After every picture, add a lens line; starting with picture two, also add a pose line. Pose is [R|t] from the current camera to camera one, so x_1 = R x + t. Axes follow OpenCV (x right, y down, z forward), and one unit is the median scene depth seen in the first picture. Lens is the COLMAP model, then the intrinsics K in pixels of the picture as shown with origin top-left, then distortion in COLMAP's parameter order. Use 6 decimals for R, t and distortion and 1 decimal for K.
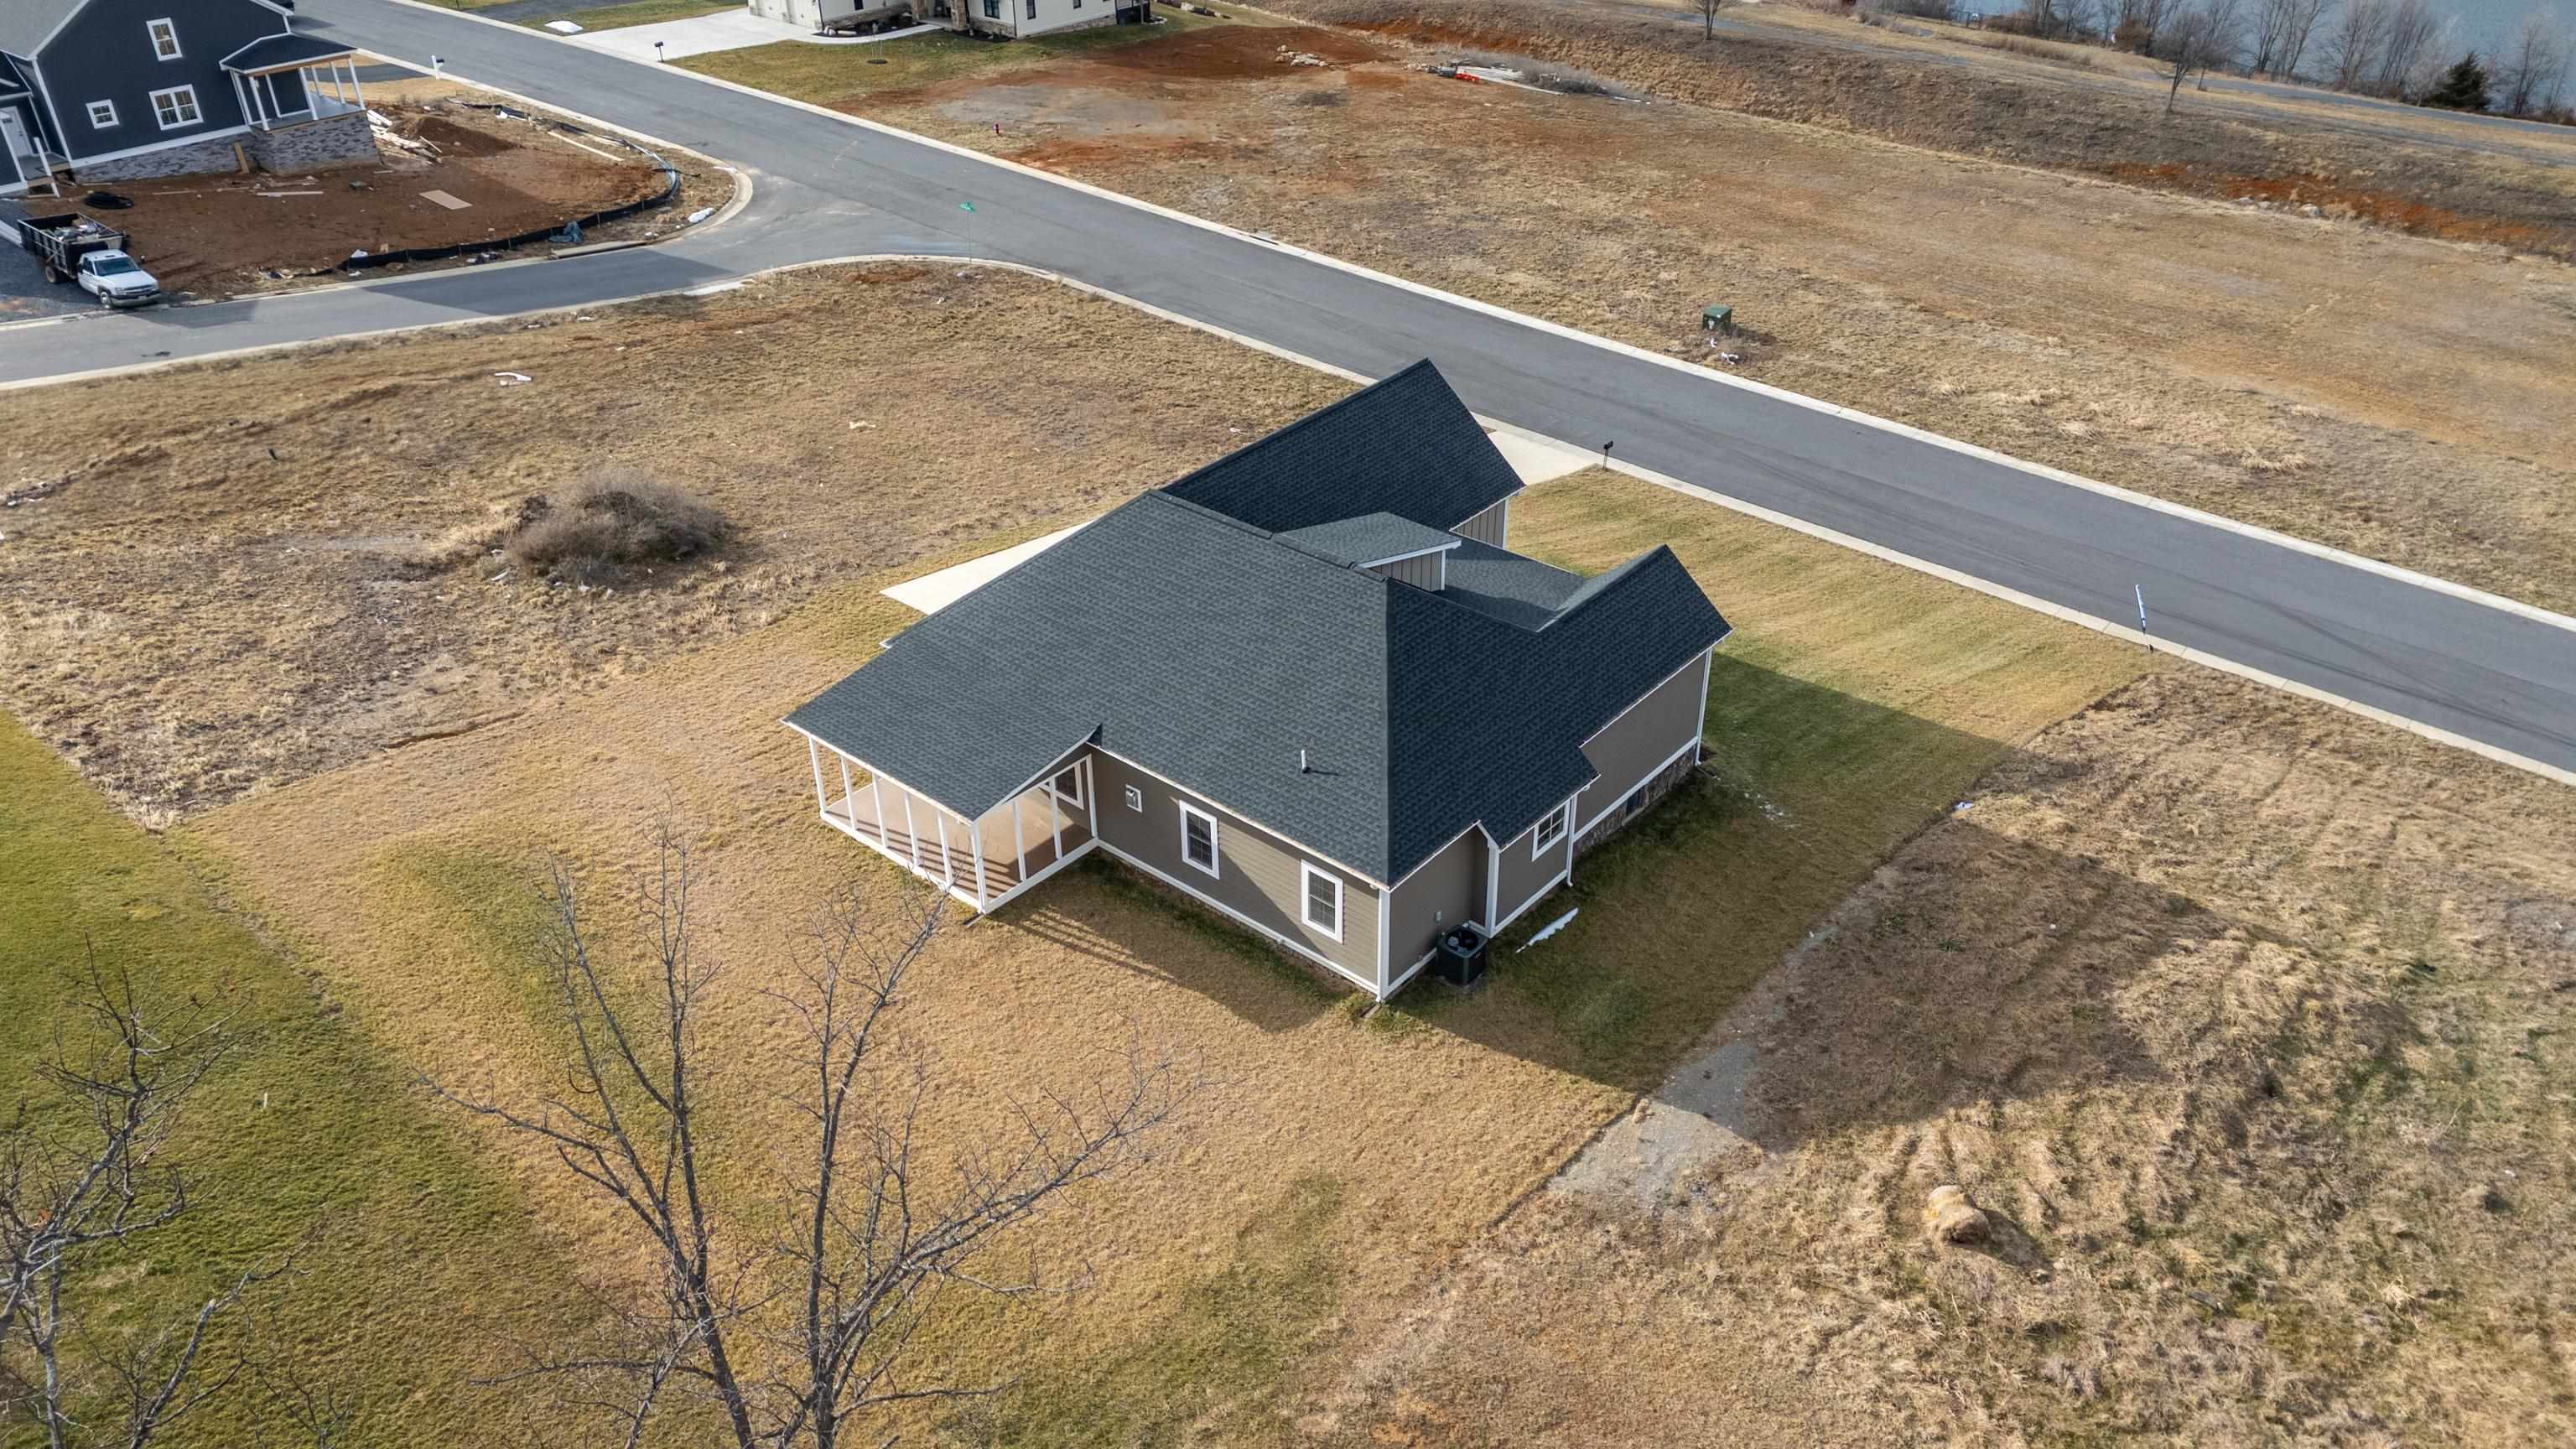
lens RADIAL K [[1893.6, 0, 1289.7], [0, 1893.6, 716.8], [0, 0, 1]] dist [0.066997, -0.056784]
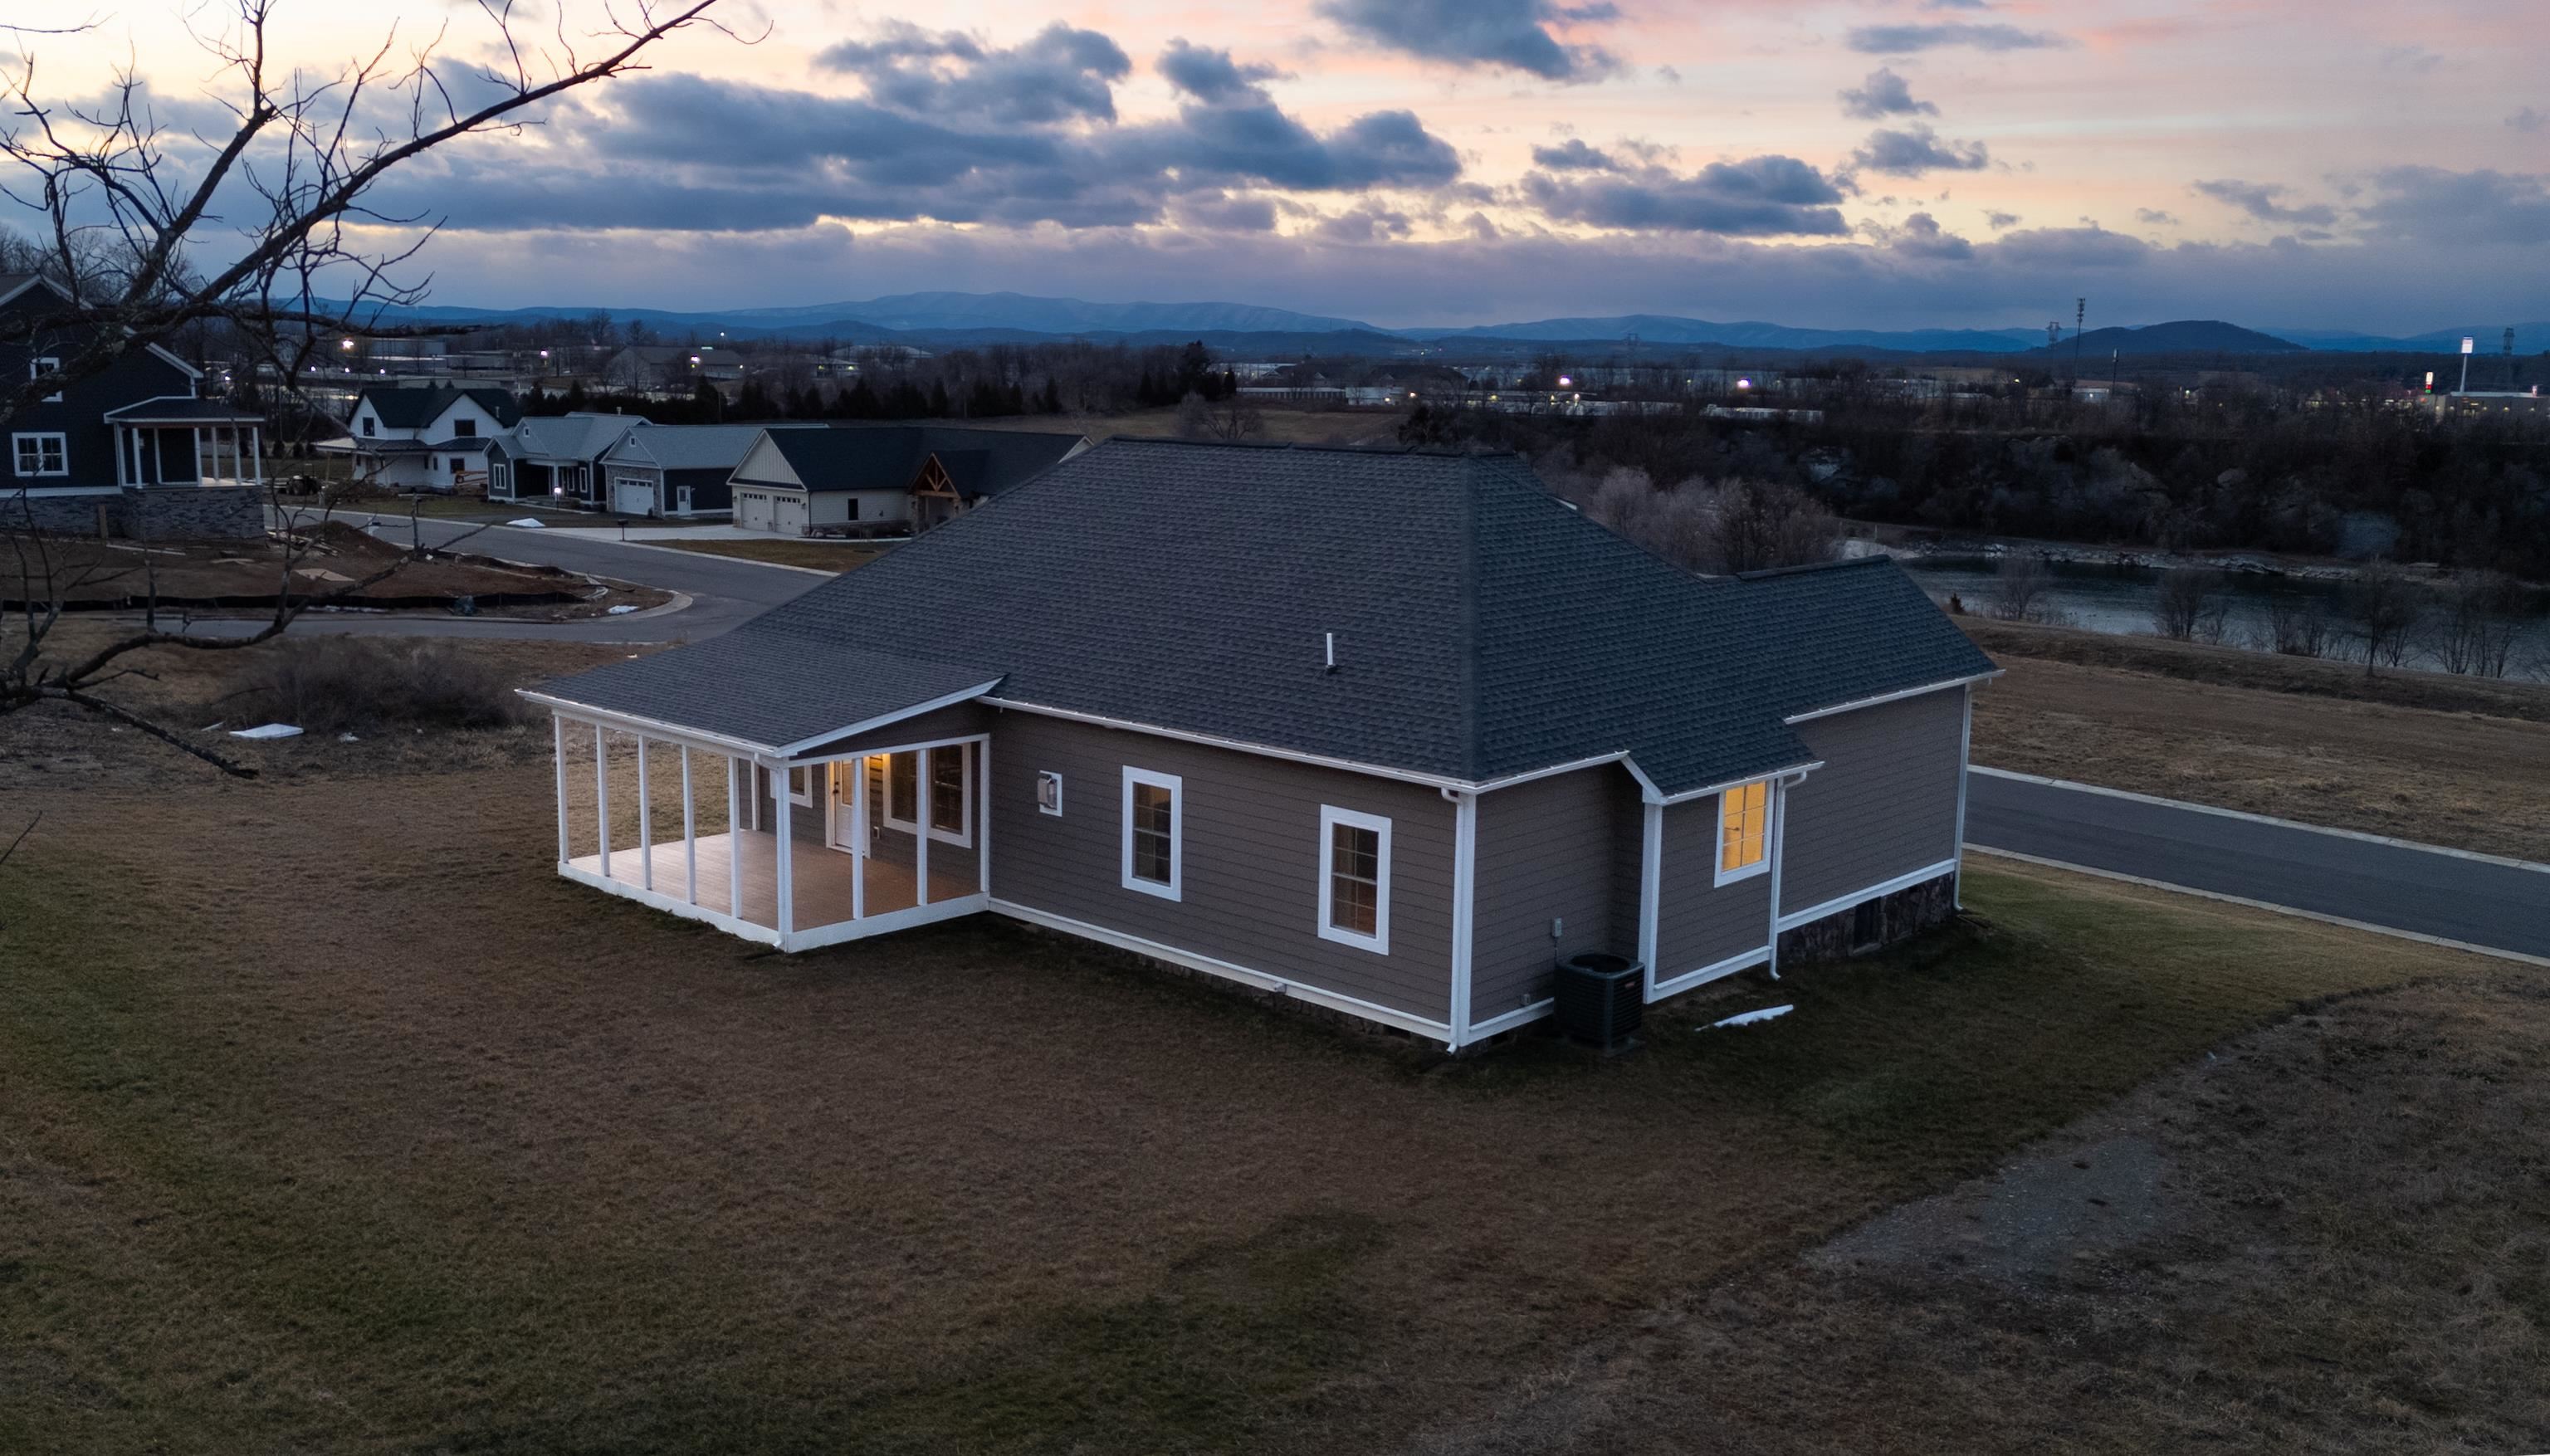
lens RADIAL K [[2137.0, 0, 1217.5], [0, 2137.0, 692.9], [0, 0, 1]] dist [0.069340, -0.063192]
pose [[0.998073, 0.033207, -0.052425, 0.006795], [-0.051053, 0.919638, -0.389436, 0.274394], [0.035280, 0.391362, 0.919560, 0.341695]]
